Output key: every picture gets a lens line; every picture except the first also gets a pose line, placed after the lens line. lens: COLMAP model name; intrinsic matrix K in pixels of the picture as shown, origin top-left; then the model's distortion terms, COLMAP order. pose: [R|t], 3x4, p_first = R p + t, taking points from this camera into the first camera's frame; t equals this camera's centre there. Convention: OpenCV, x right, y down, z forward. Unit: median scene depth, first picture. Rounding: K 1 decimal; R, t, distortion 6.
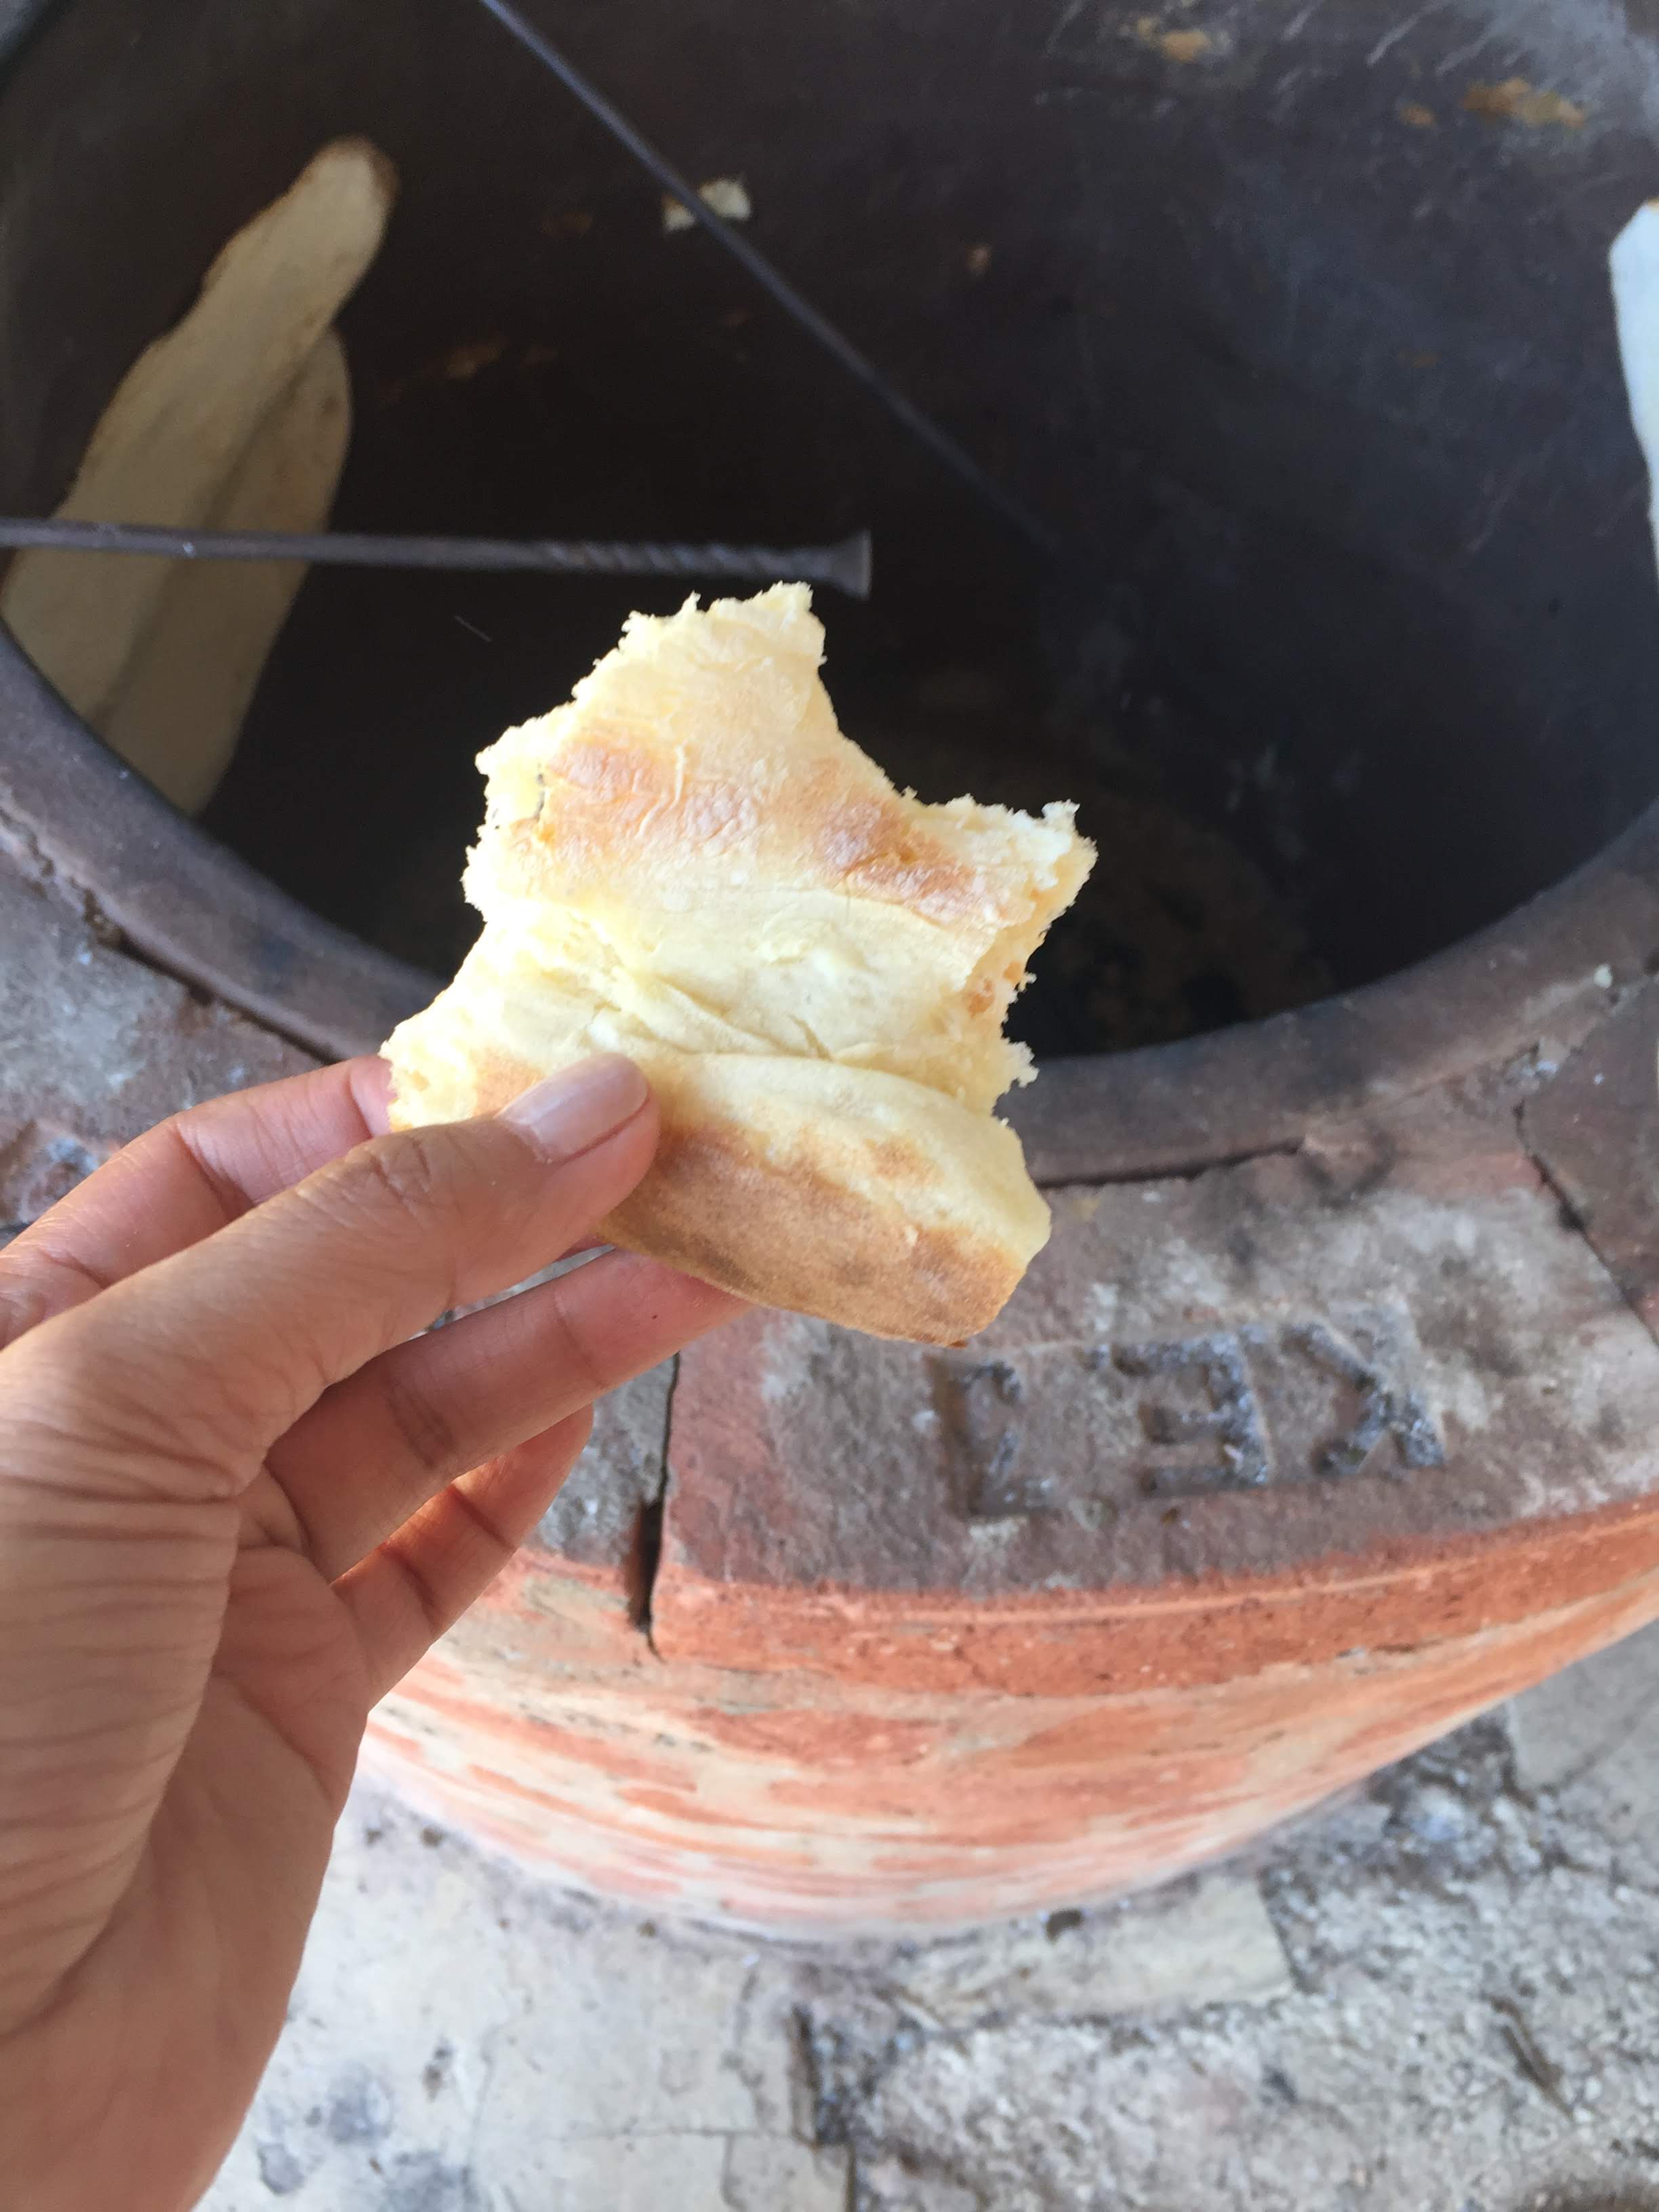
lens RADIAL K [[1872.1, 0, 833.0], [0, 1872.1, 1116.7], [0, 0, 1]] dist [0.026769, -0.002297]
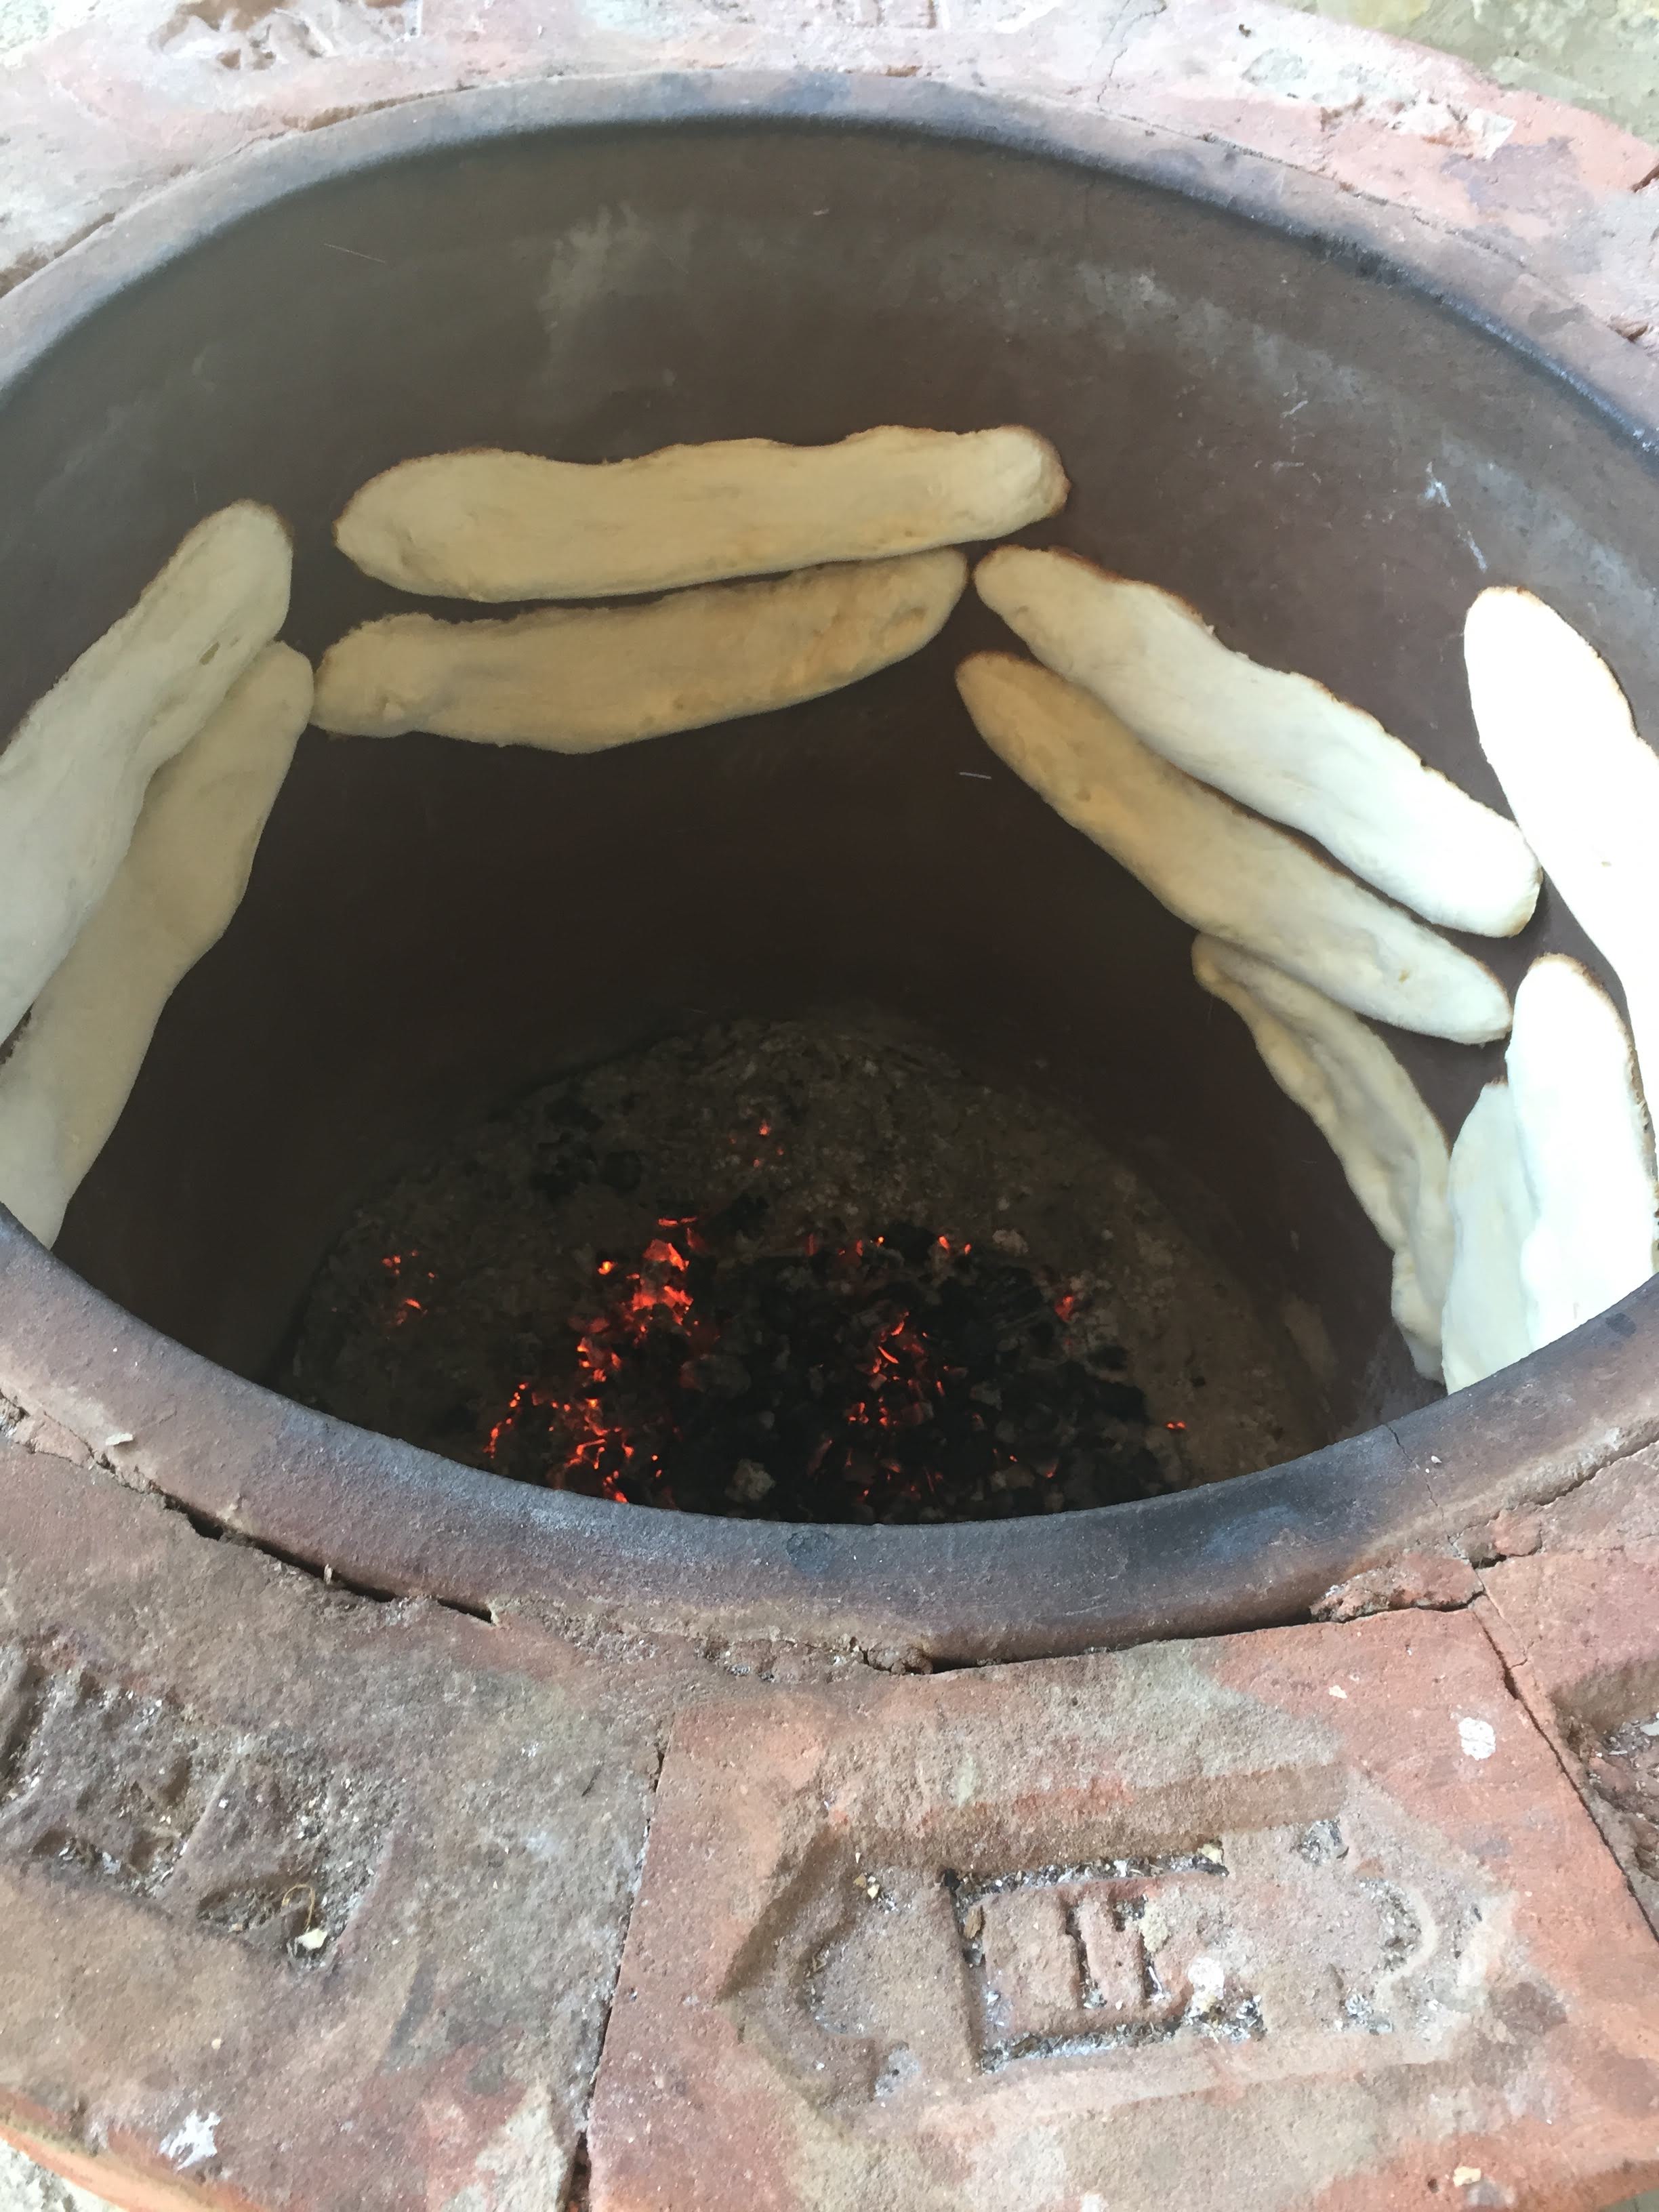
lens RADIAL K [[1872.1, 0, 833.0], [0, 1872.1, 1116.7], [0, 0, 1]] dist [0.026769, -0.002297]
pose [[0.469381, 0.748963, -0.467693, 0.987382], [-0.806928, 0.578903, 0.117214, -0.644480], [0.358538, 0.322376, 0.876084, 0.264160]]
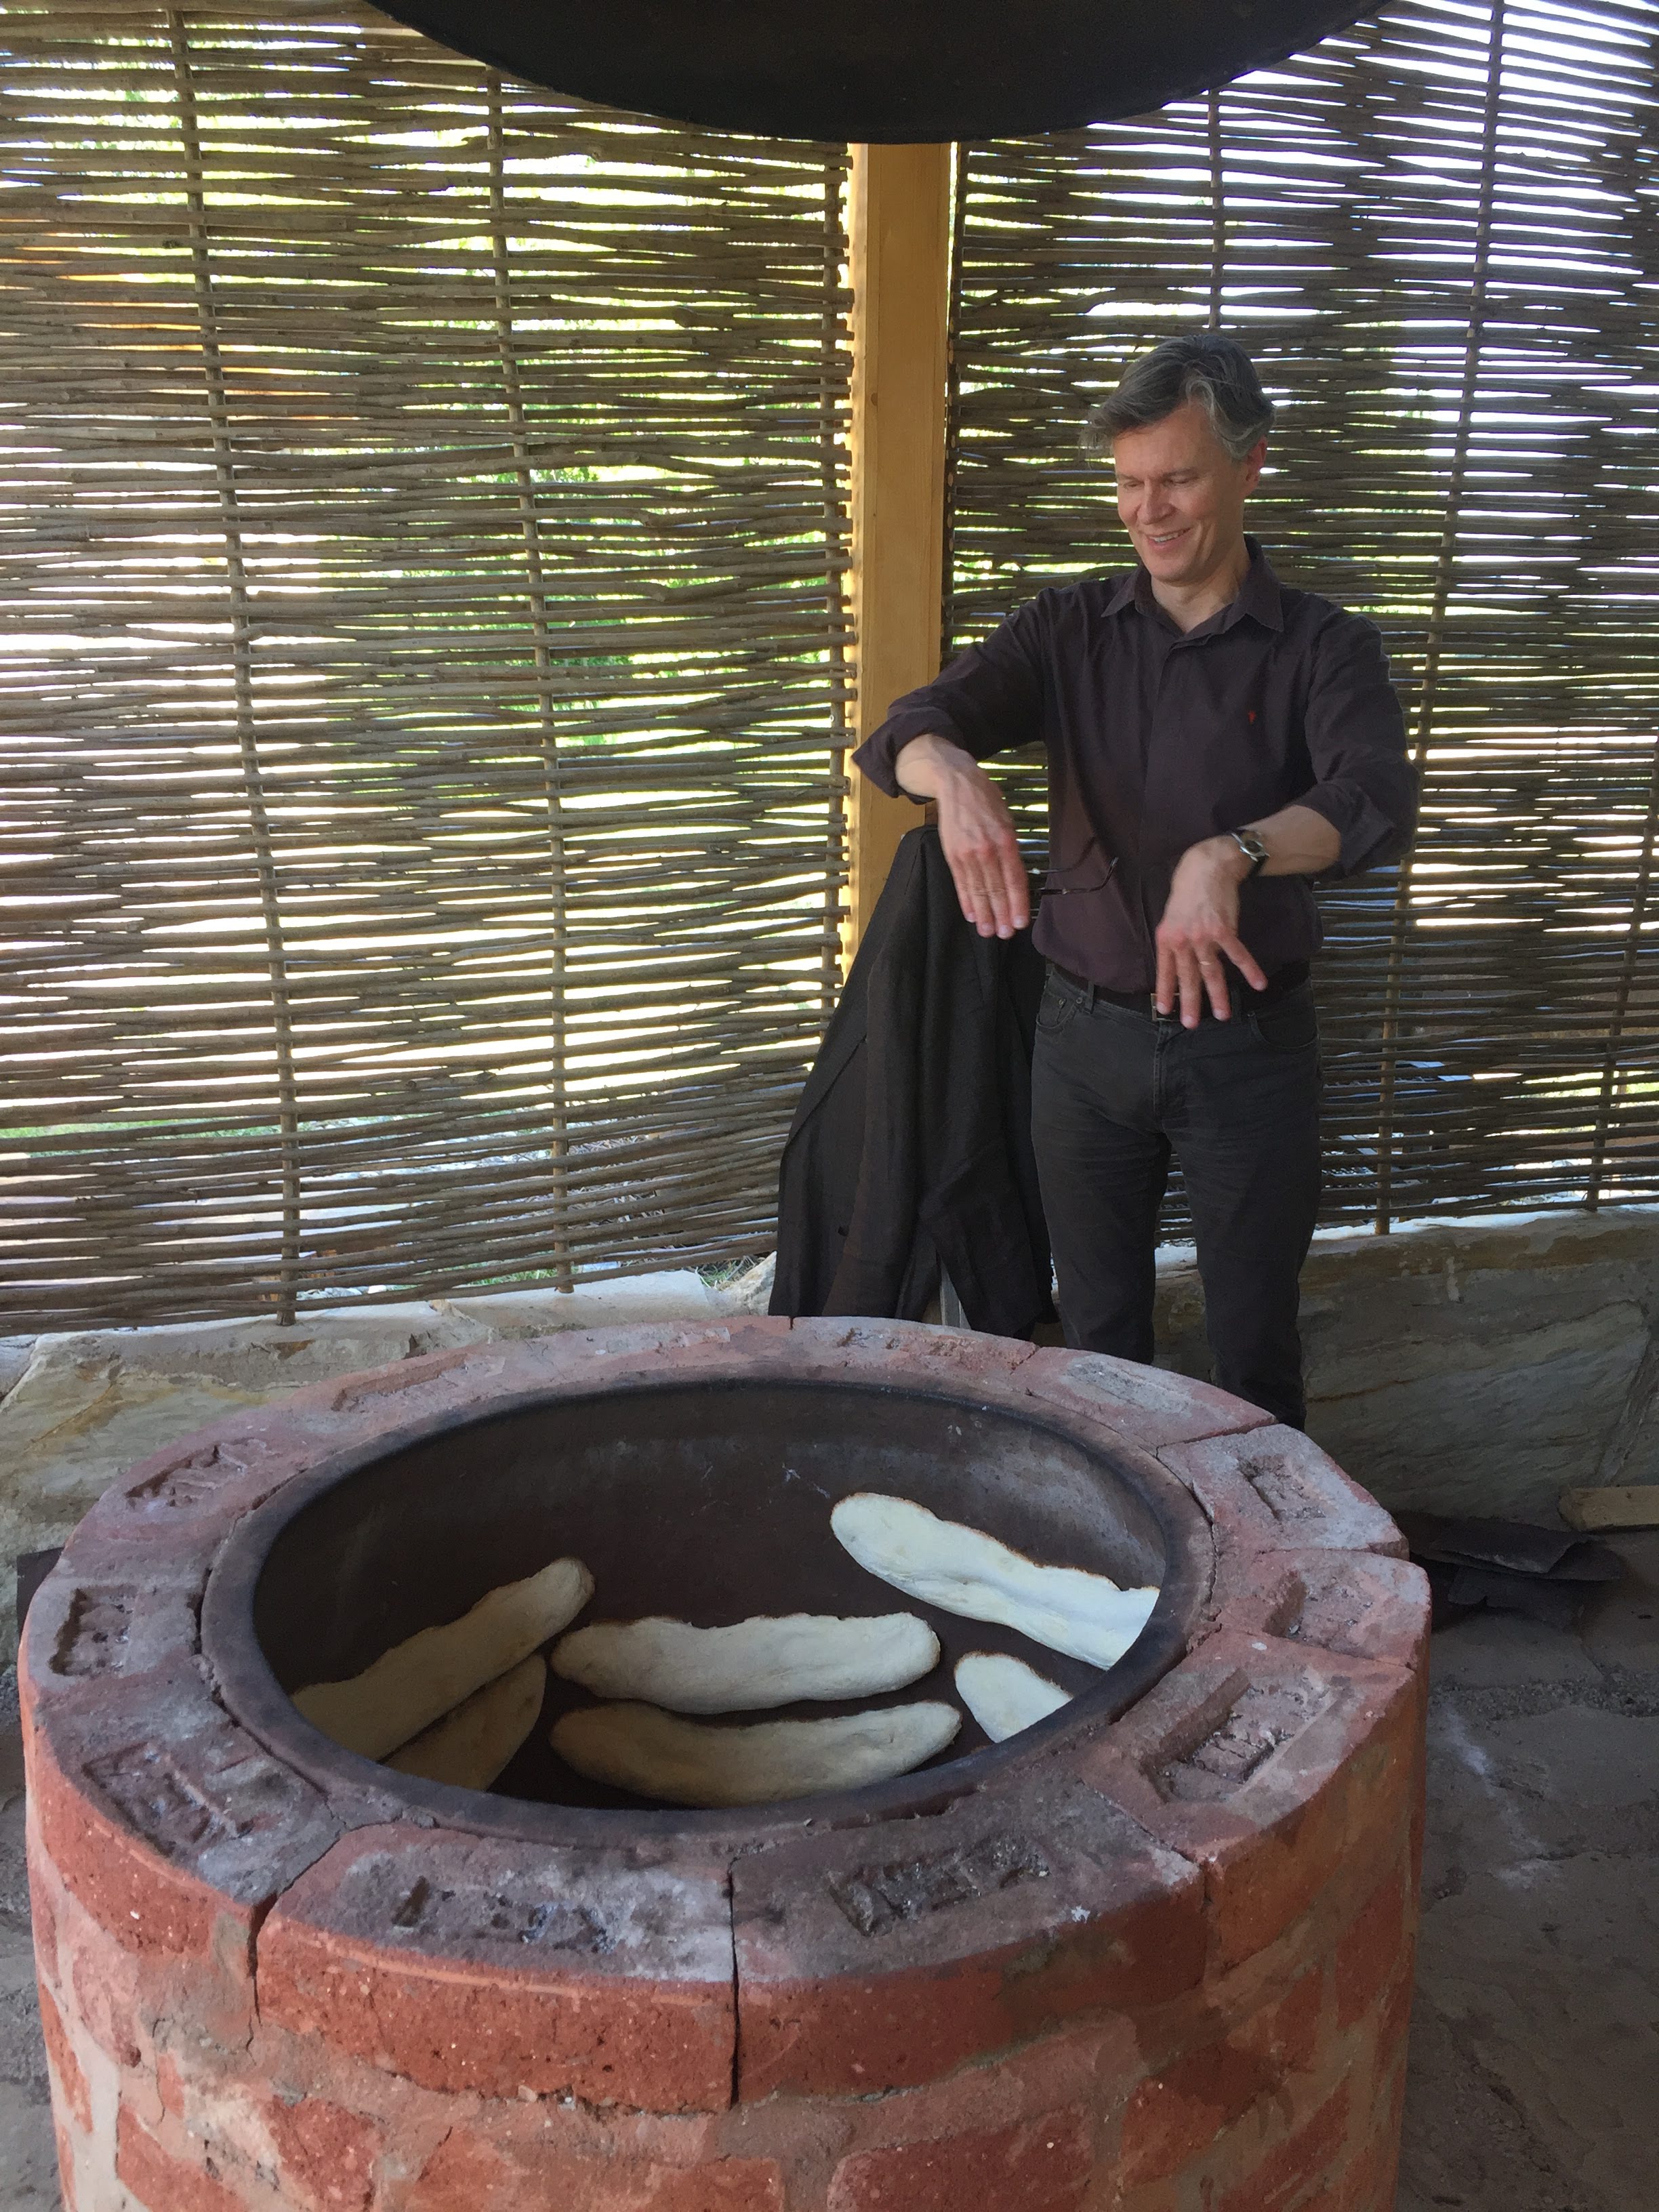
lens RADIAL K [[1872.1, 0, 833.0], [0, 1872.1, 1116.7], [0, 0, 1]] dist [0.026769, -0.002297]
pose [[0.948890, 0.051292, -0.311412, 1.147547], [-0.270863, 0.638795, -0.720121, 1.015074], [0.161993, 0.767665, 0.620039, -0.994018]]
